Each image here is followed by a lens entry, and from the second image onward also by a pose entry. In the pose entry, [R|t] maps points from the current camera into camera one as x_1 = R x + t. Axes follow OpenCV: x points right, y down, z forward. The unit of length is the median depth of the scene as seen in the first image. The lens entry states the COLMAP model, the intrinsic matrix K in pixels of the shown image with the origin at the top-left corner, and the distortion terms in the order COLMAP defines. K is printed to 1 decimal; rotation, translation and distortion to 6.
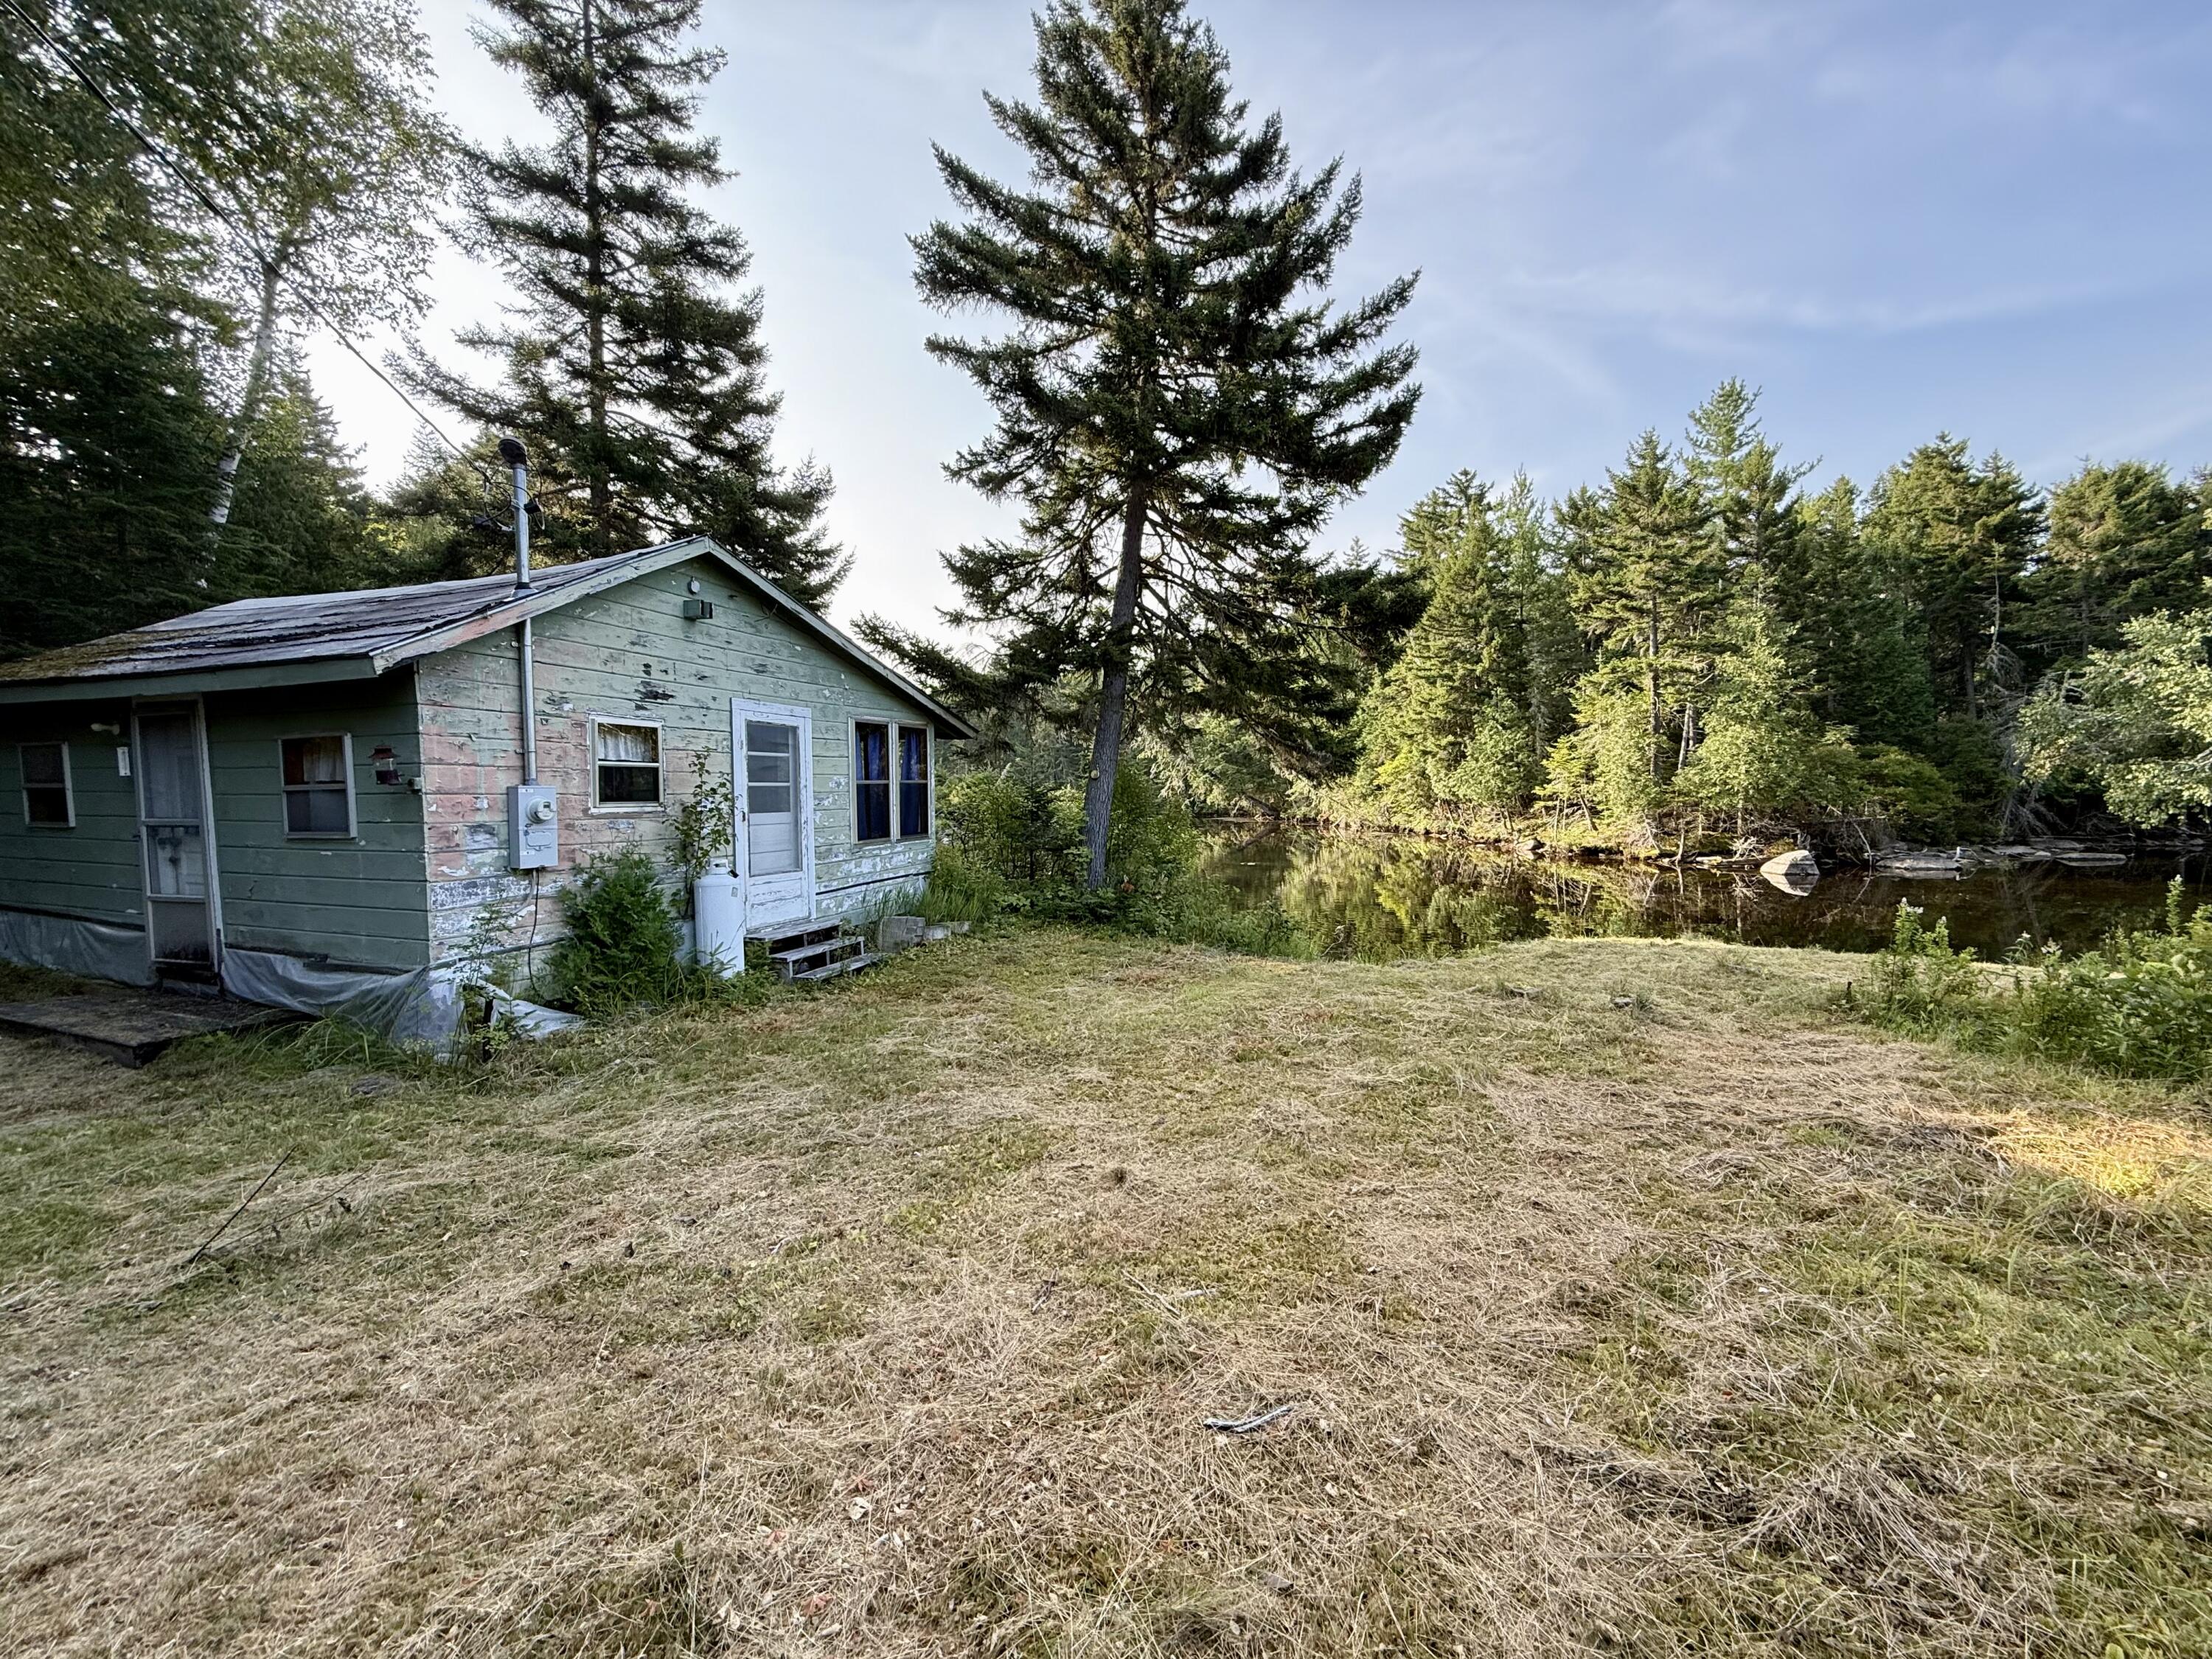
lens RADIAL K [[890.7, 0, 1100.3], [0, 890.7, 829.0], [0, 0, 1]] dist [-0.000983, -0.000039]
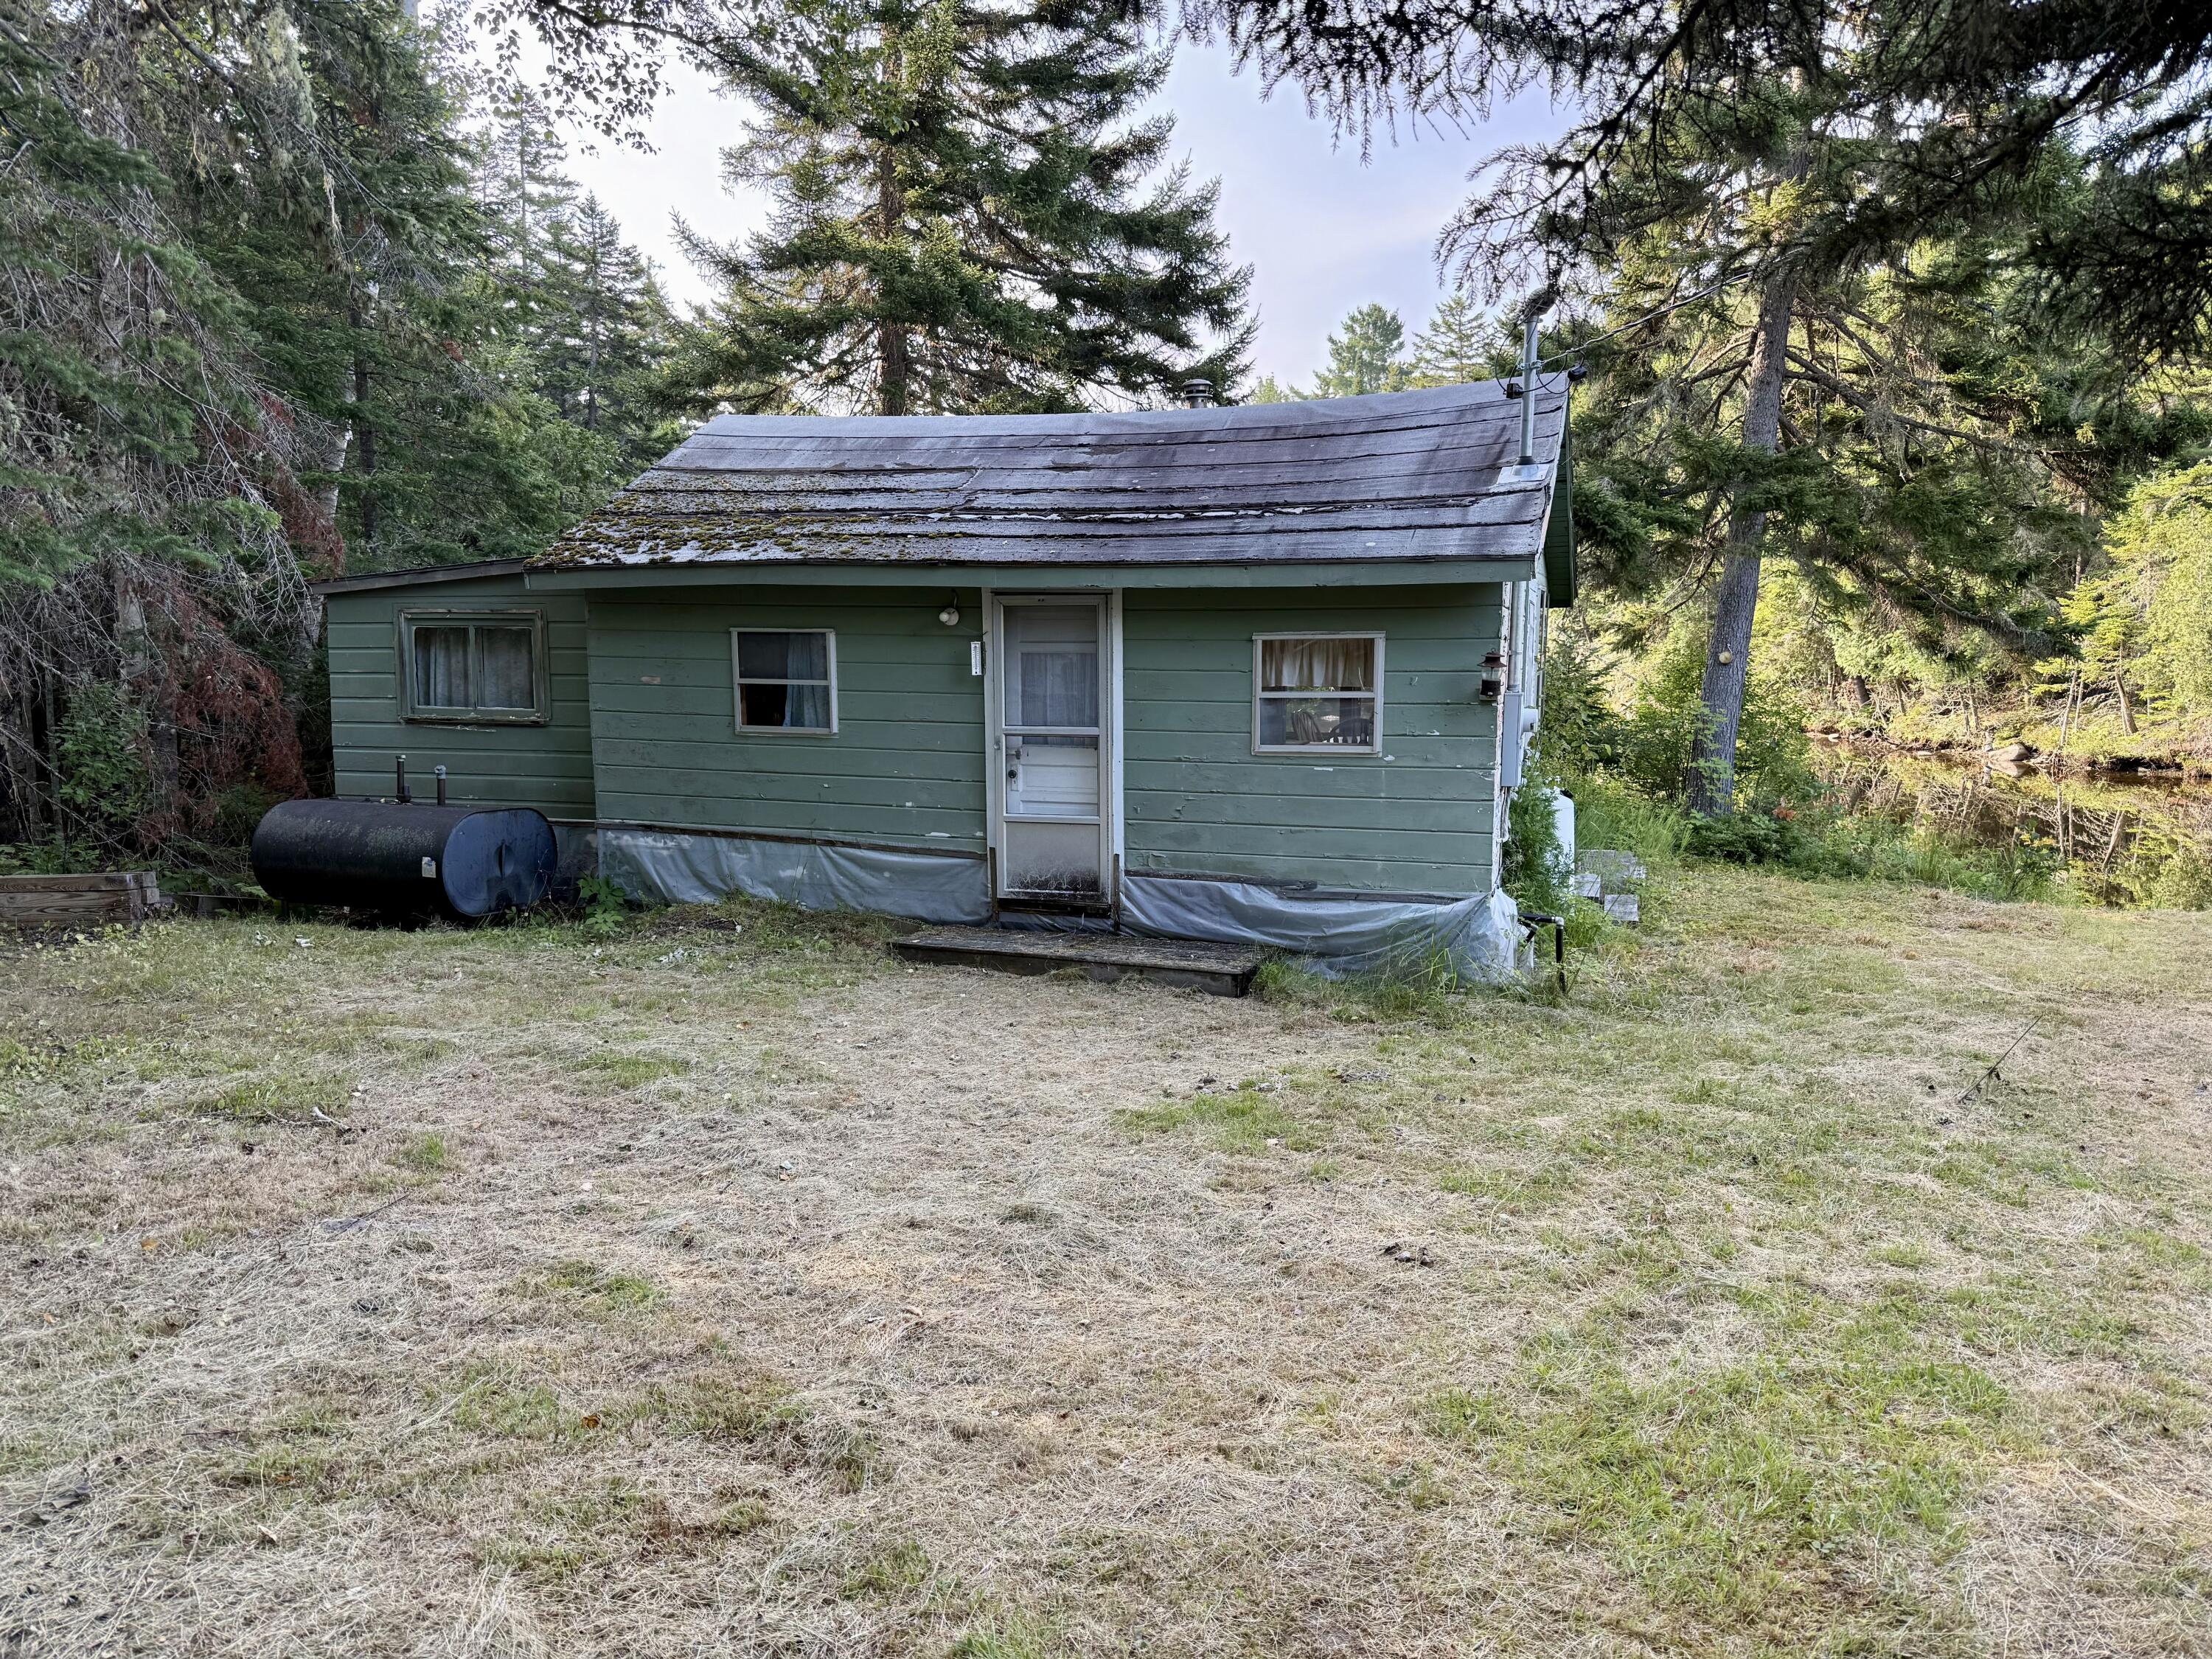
lens RADIAL K [[1584.4, 0, 1106.0], [0, 1584.4, 829.5], [0, 0, 1]] dist [0.007152, 0.002624]
pose [[0.999292, 0.005104, 0.037274, -0.201220], [-0.007801, 0.997332, 0.072583, -0.004593], [-0.036804, -0.072823, 0.996666, -0.102968]]
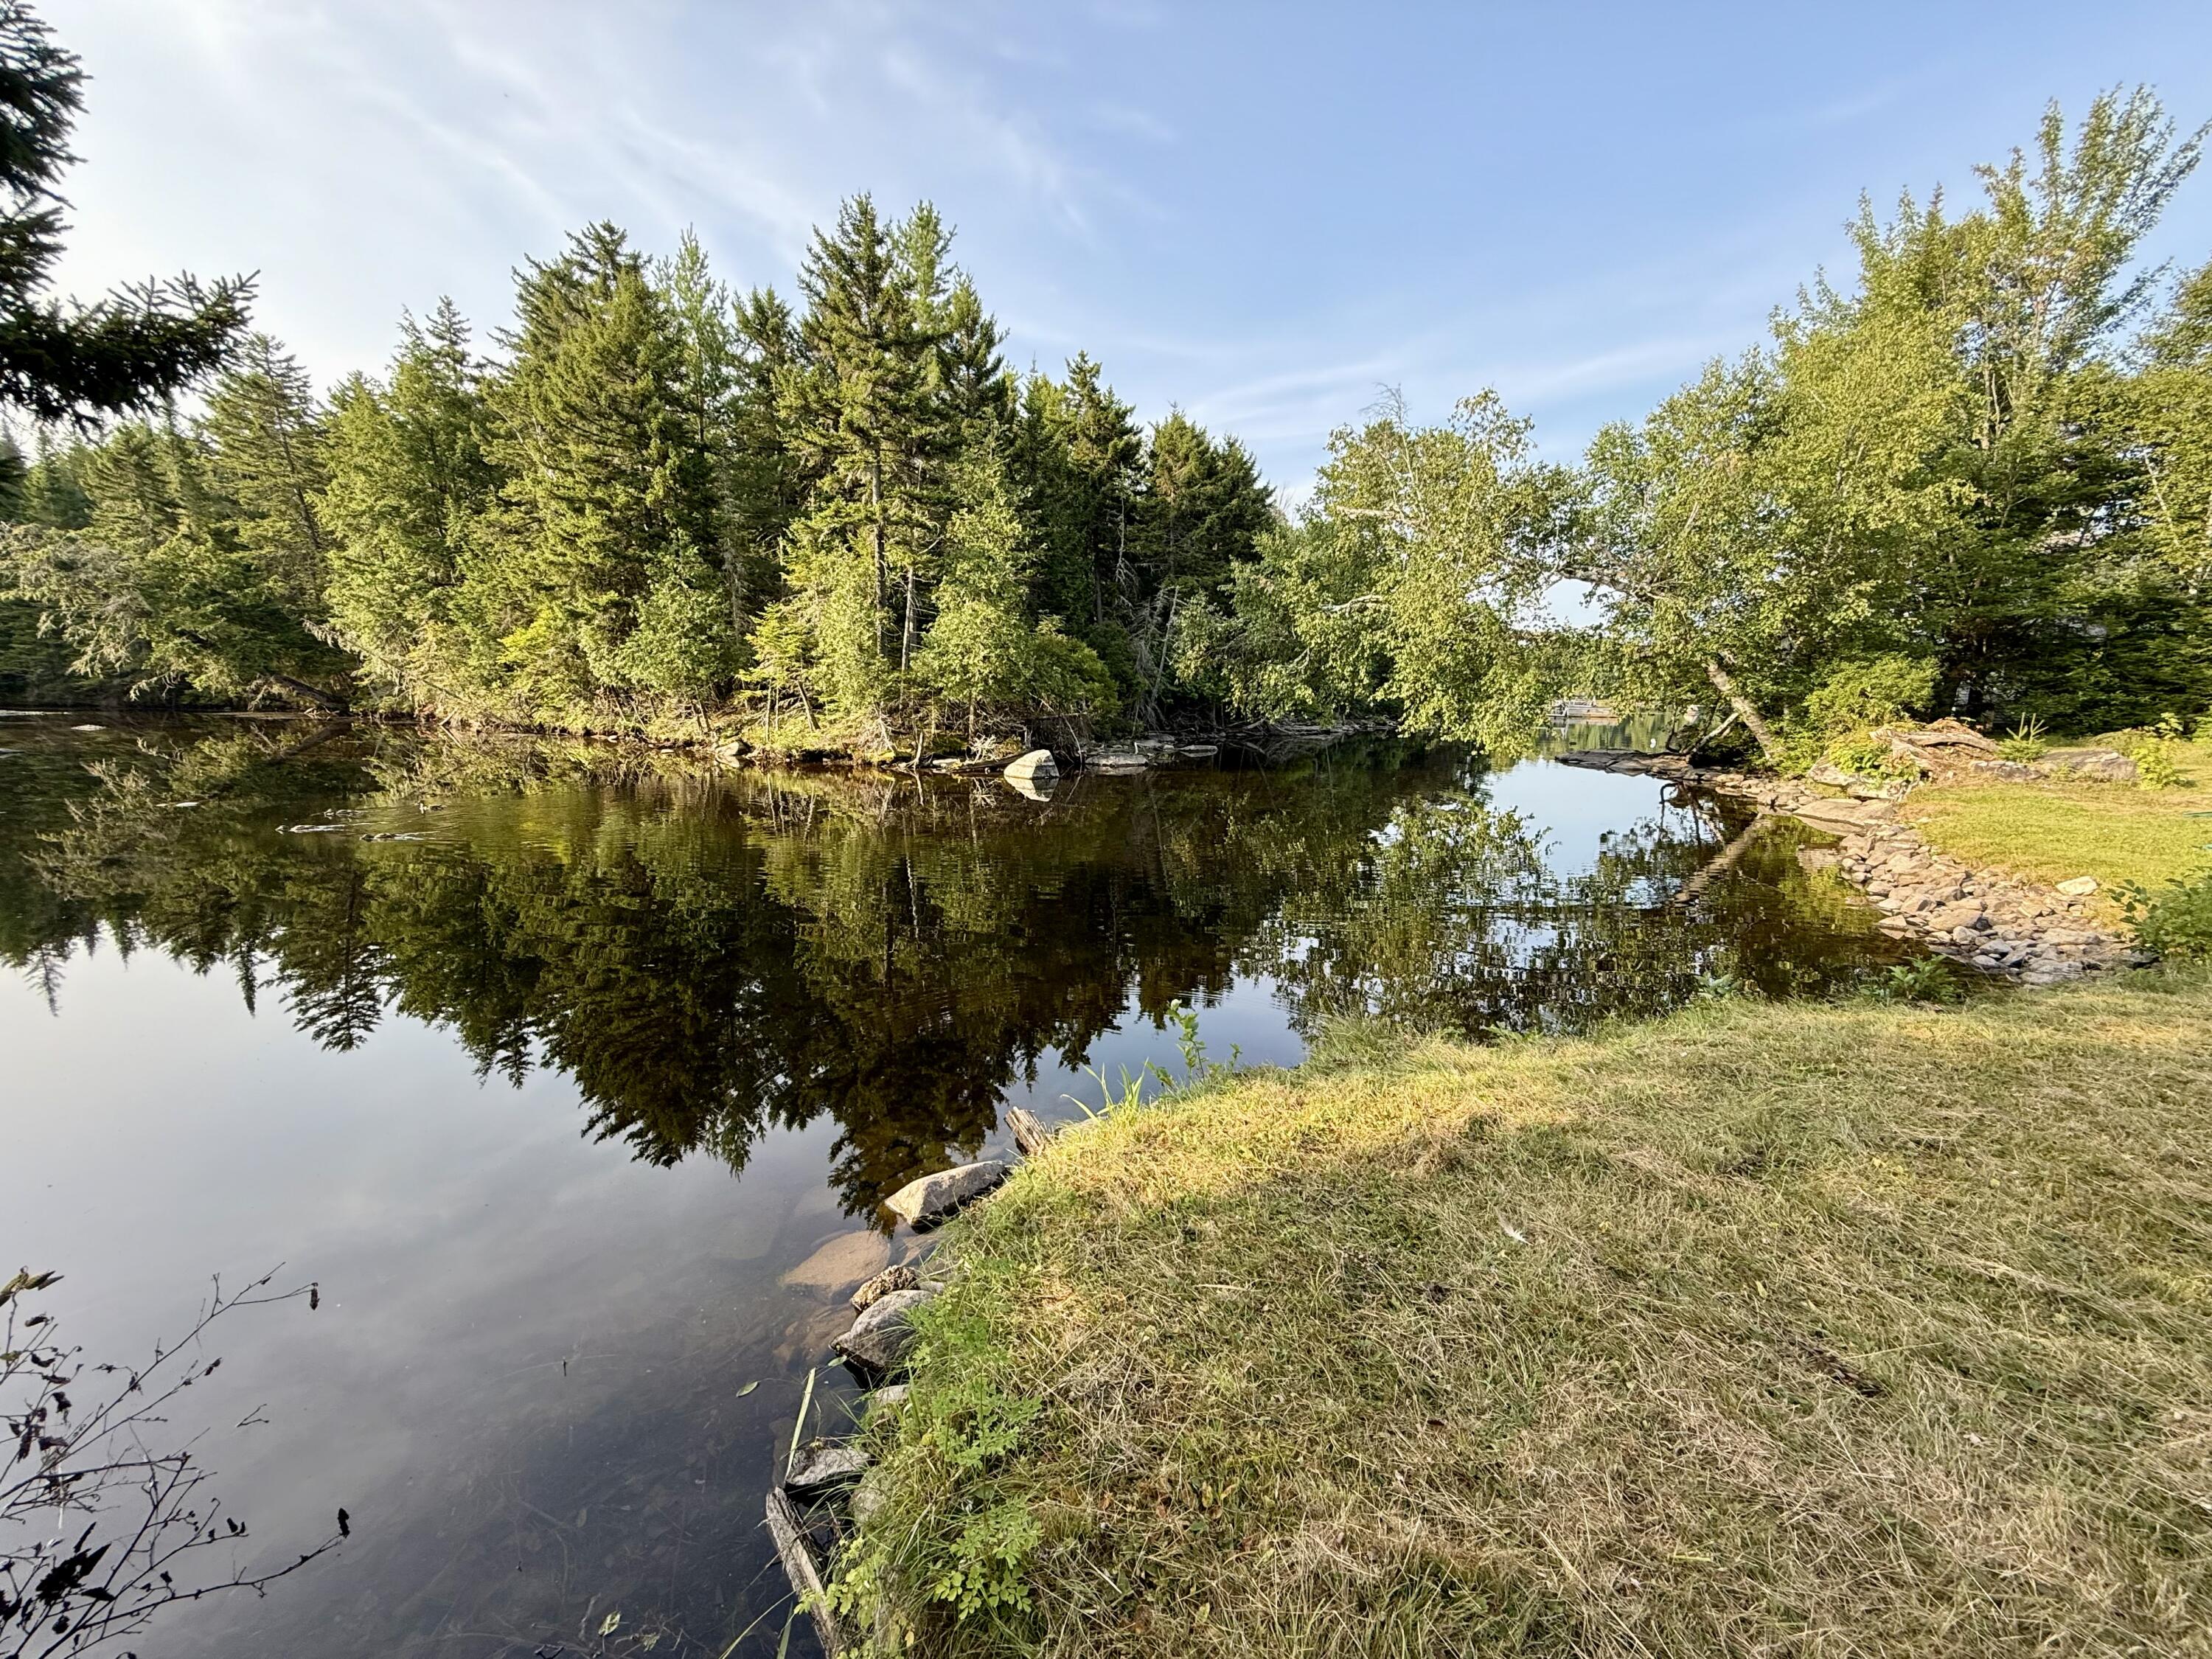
lens RADIAL K [[890.7, 0, 1100.3], [0, 890.7, 829.0], [0, 0, 1]] dist [-0.000983, -0.000039]
pose [[0.648247, -0.091978, 0.755855, 0.106477], [0.005634, 0.993230, 0.116031, -0.000362], [-0.761410, -0.070959, 0.644376, 0.271129]]
